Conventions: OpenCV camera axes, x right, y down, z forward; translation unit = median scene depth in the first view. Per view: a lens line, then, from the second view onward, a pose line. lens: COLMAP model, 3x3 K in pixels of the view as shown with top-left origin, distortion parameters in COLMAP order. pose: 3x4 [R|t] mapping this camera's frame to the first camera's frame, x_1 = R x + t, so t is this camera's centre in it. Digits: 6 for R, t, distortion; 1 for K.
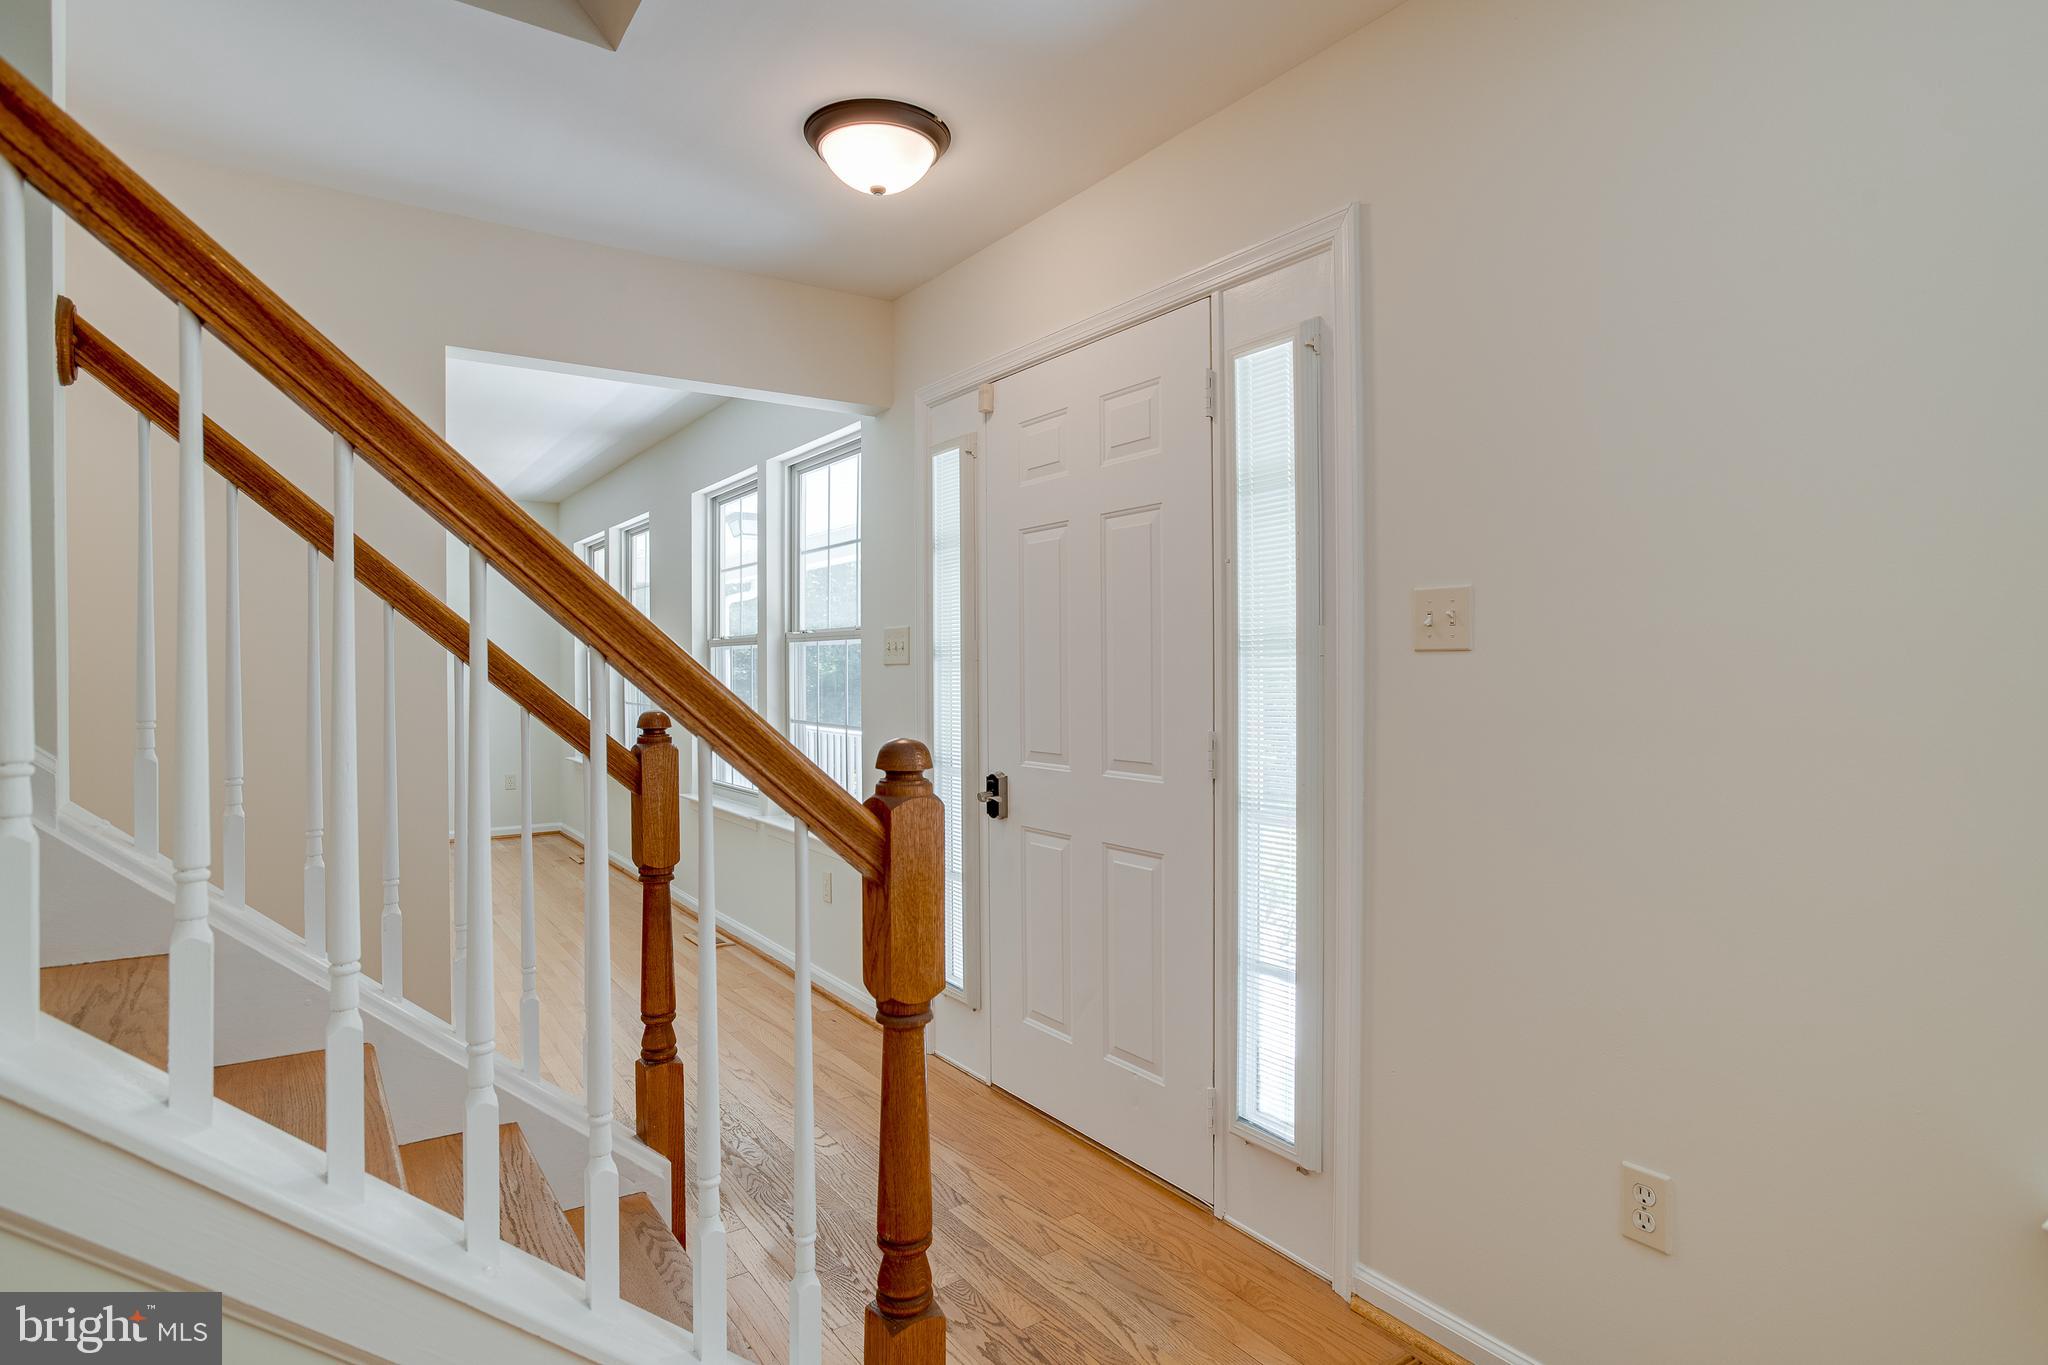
lens RADIAL K [[1081.3, 0, 1014.7], [0, 1081.3, 680.3], [0, 0, 1]] dist [-0.028659, 0.009286]
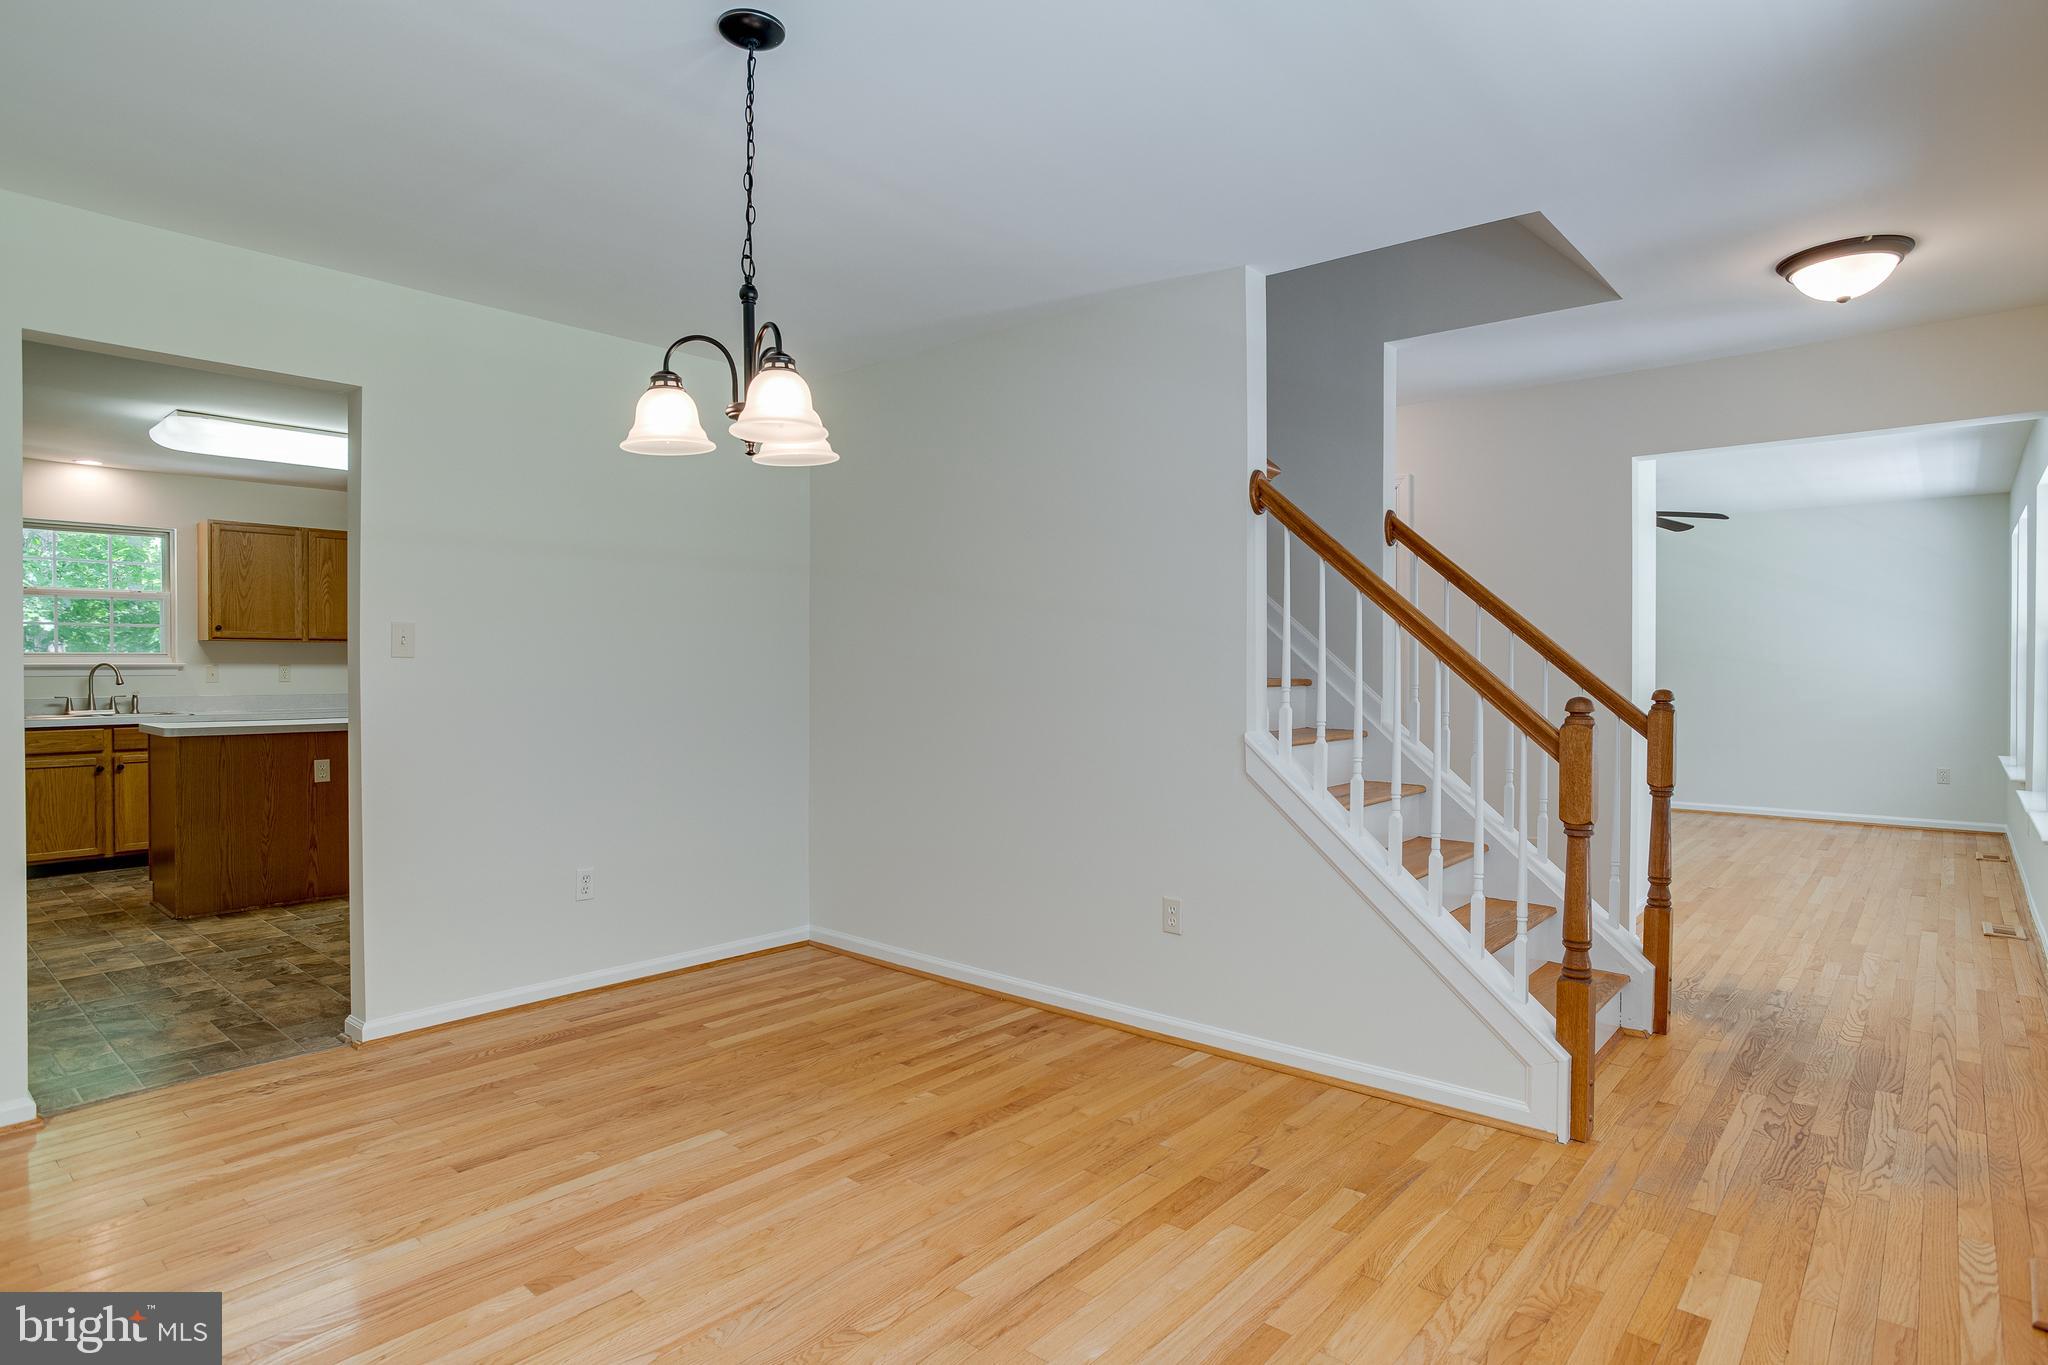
lens RADIAL K [[1081.3, 0, 1018.3], [0, 1081.3, 688.4], [0, 0, 1]] dist [-0.028659, 0.009286]
pose [[0.231966, 0.024710, -0.972410, 0.990086], [-0.008974, 0.999689, 0.023263, -0.002011], [0.972682, 0.003330, 0.232116, -0.305092]]
